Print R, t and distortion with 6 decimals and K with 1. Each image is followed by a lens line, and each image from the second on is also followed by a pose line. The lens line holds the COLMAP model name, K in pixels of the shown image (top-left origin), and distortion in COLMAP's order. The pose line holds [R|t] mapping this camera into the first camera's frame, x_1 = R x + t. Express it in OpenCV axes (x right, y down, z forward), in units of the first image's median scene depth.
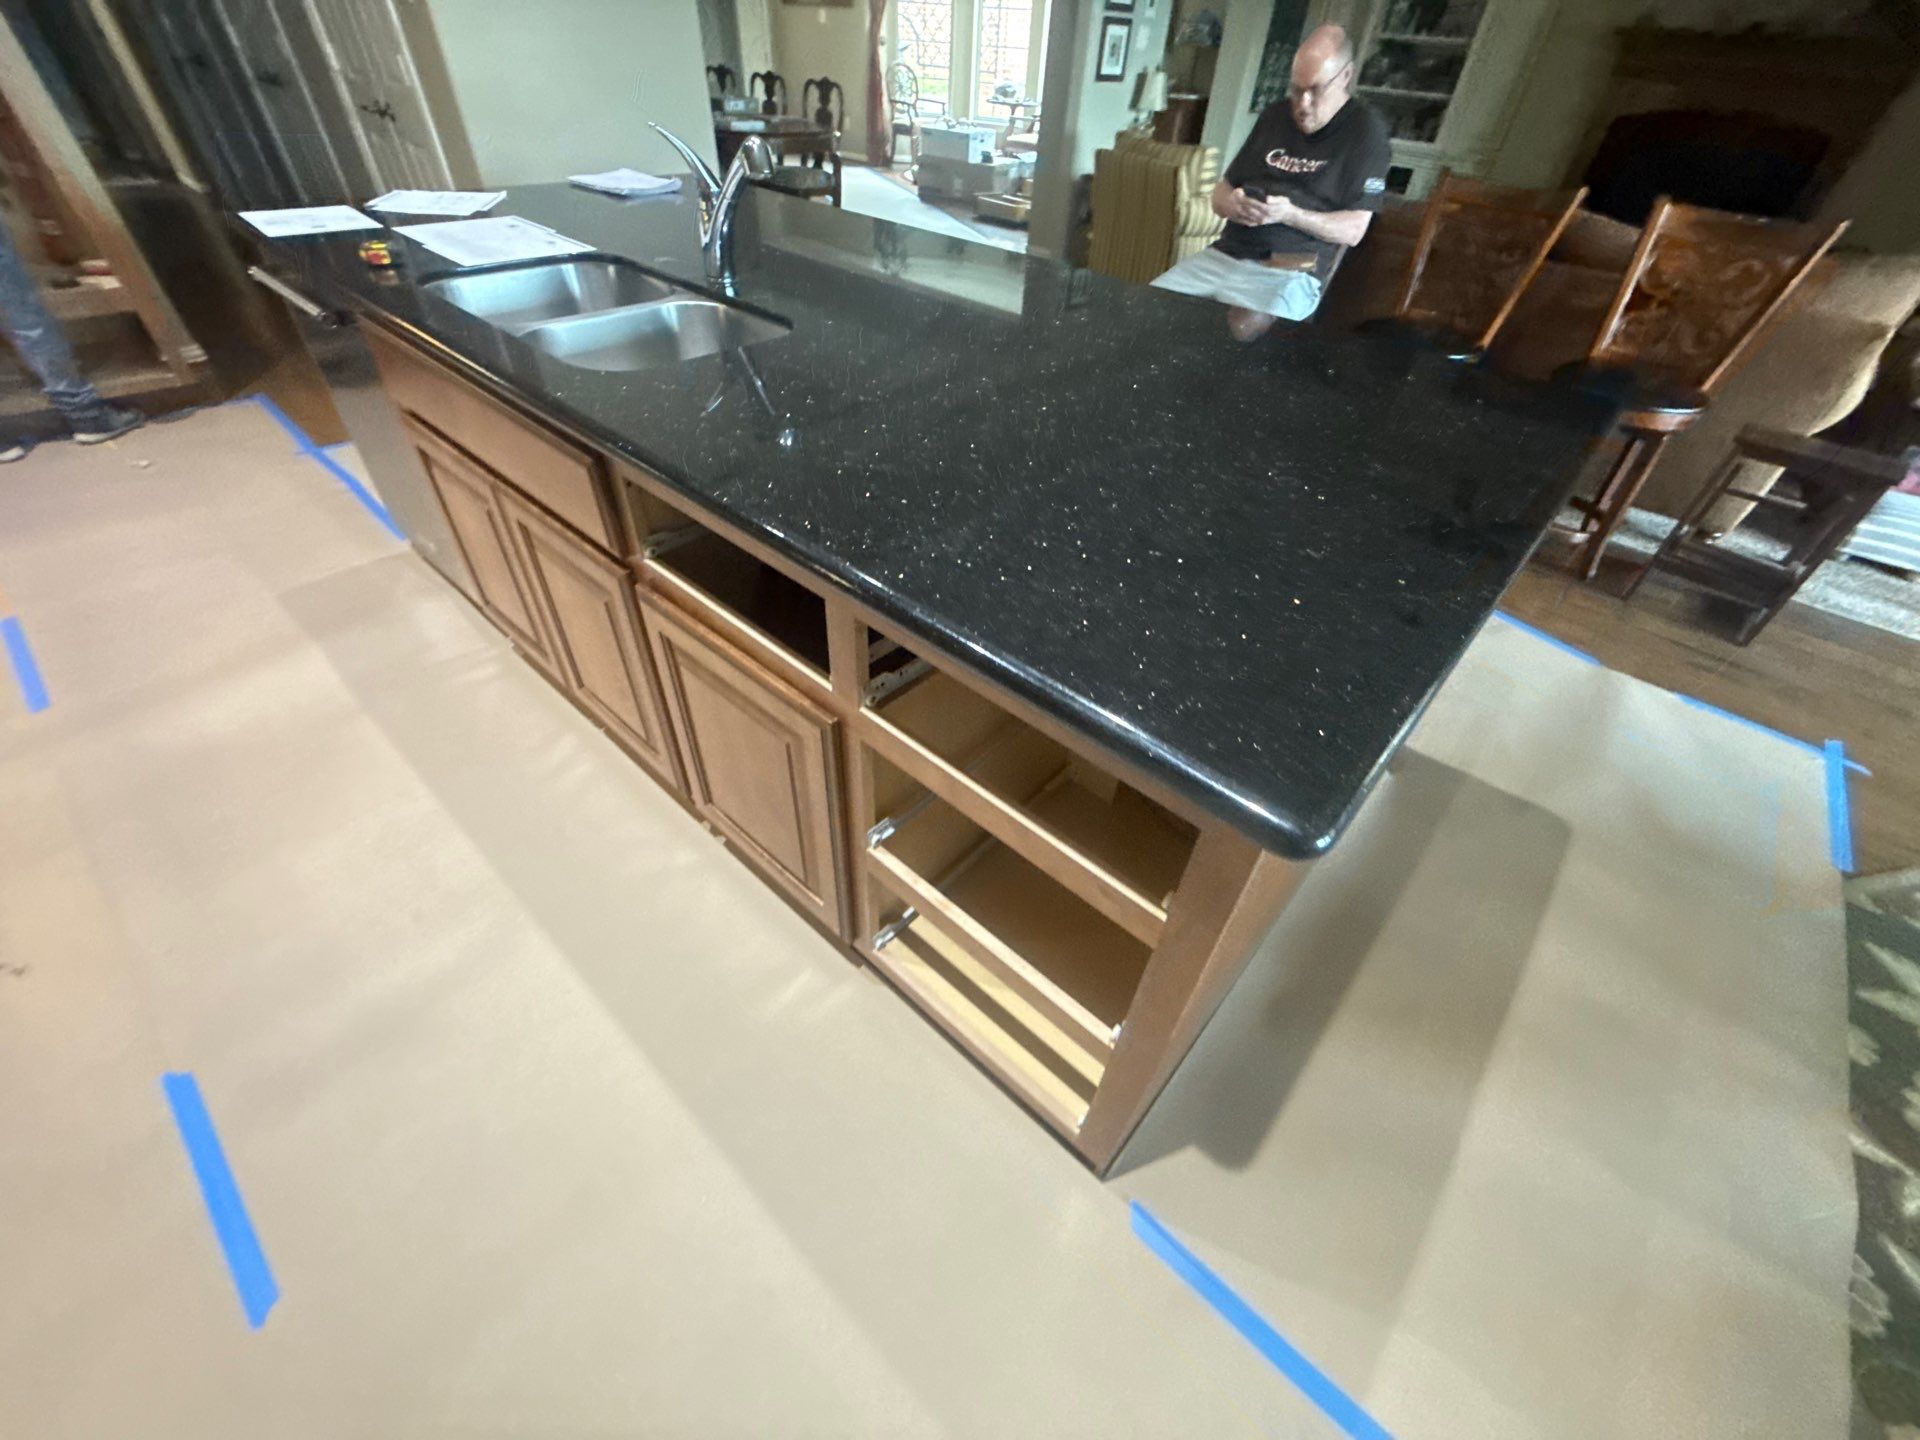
lens RADIAL K [[766.1, 0, 964.0], [0, 766.1, 706.9], [0, 0, 1]] dist [-0.000273, -0.000551]
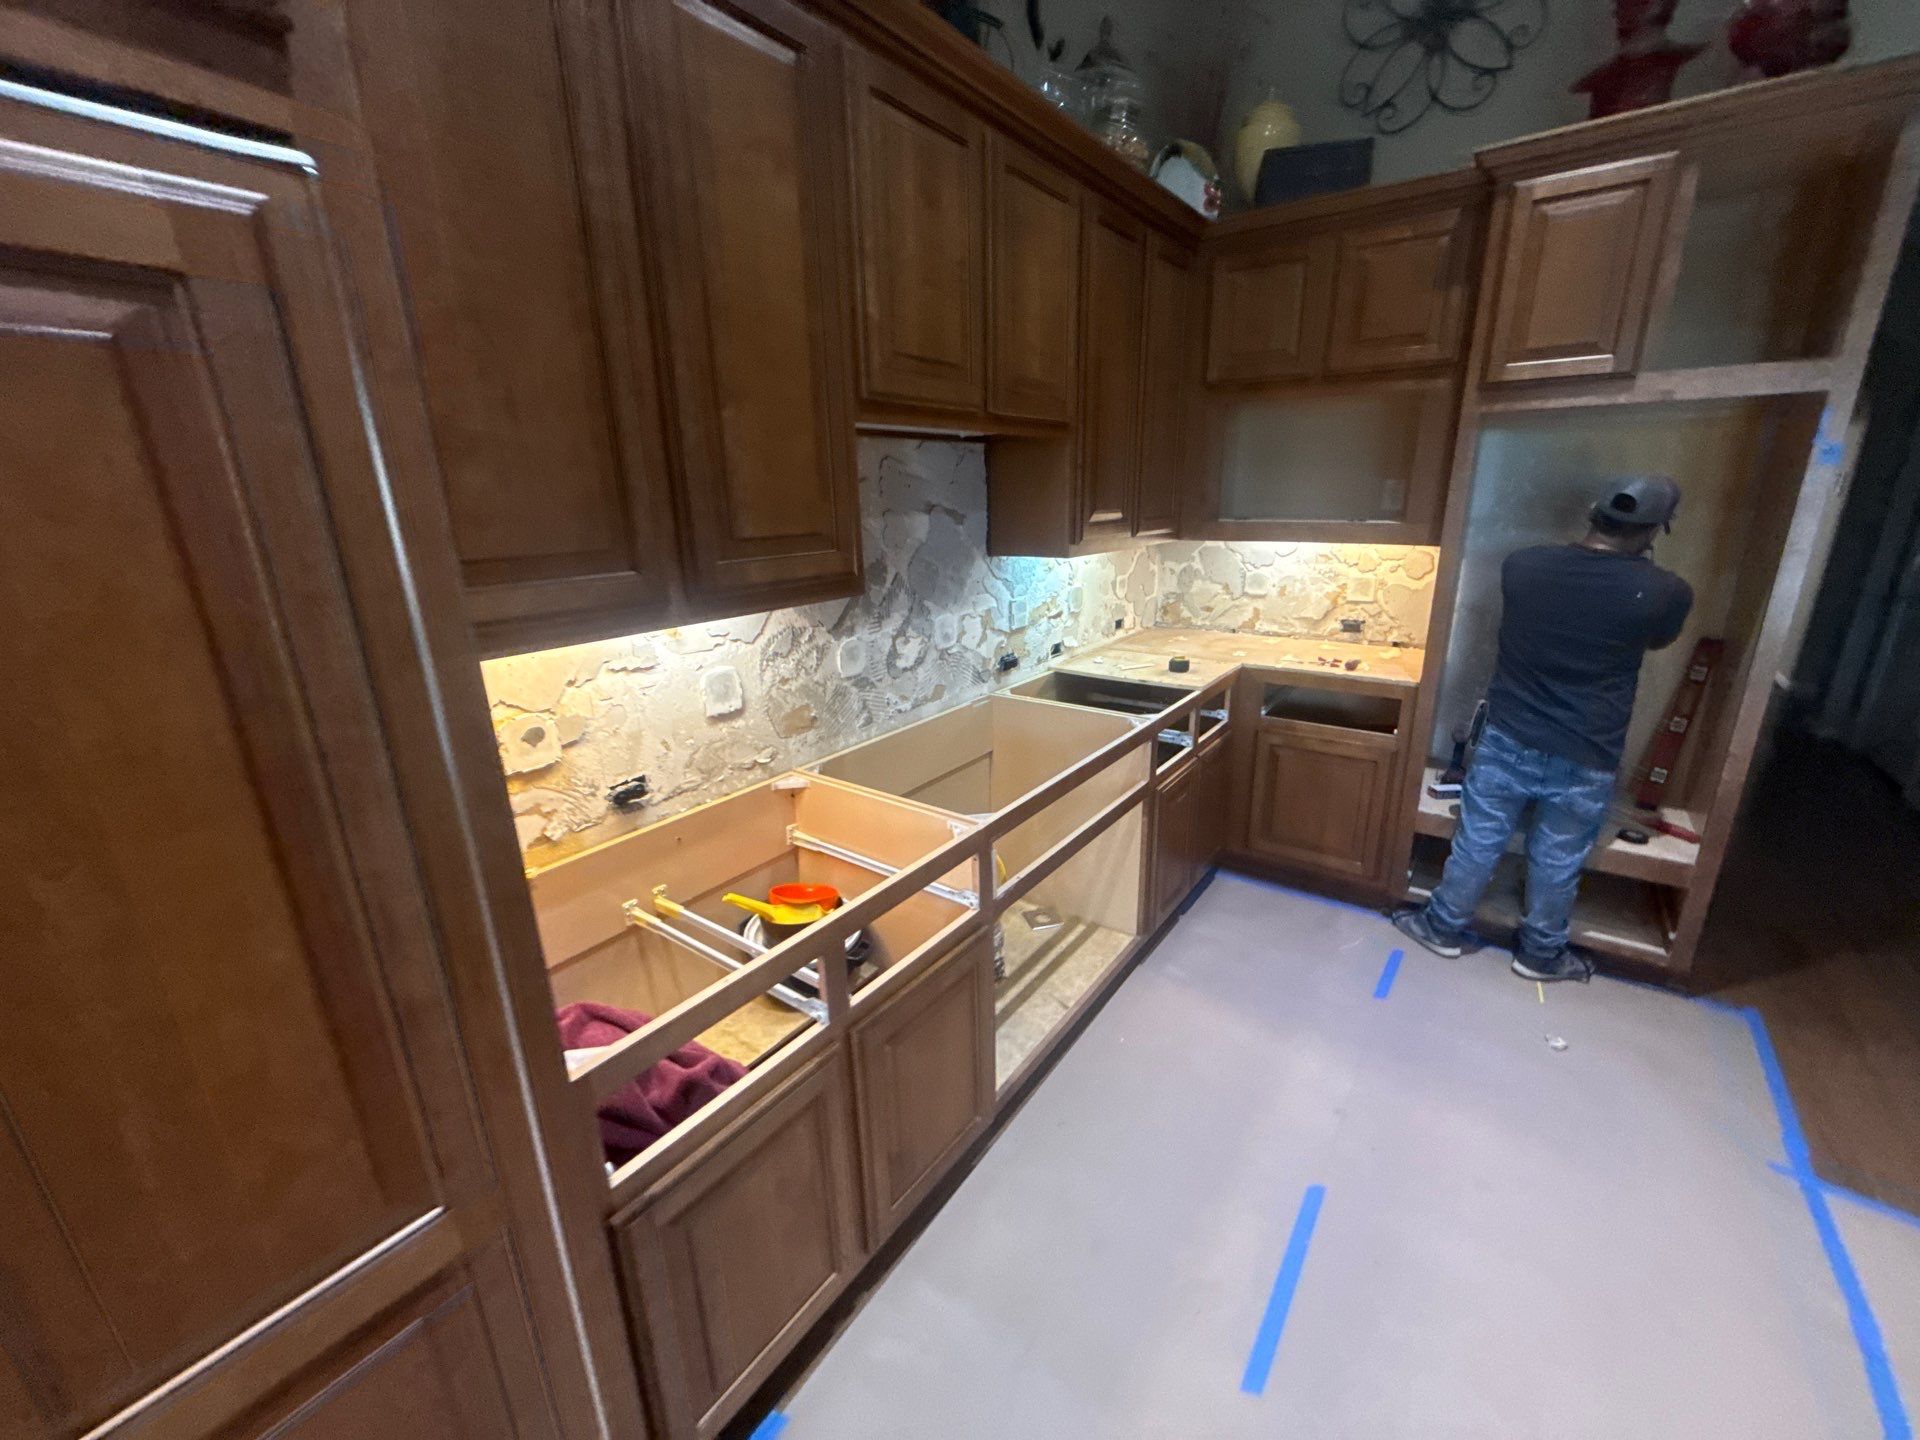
lens RADIAL K [[763.5, 0, 959.1], [0, 763.5, 717.3], [0, 0, 1]] dist [-0.001049, 0.000018]
pose [[0.091519, 0.234715, -0.967747, -0.237403], [-0.642580, 0.756335, 0.122672, -0.146357], [0.760734, 0.610627, 0.220042, 0.076023]]
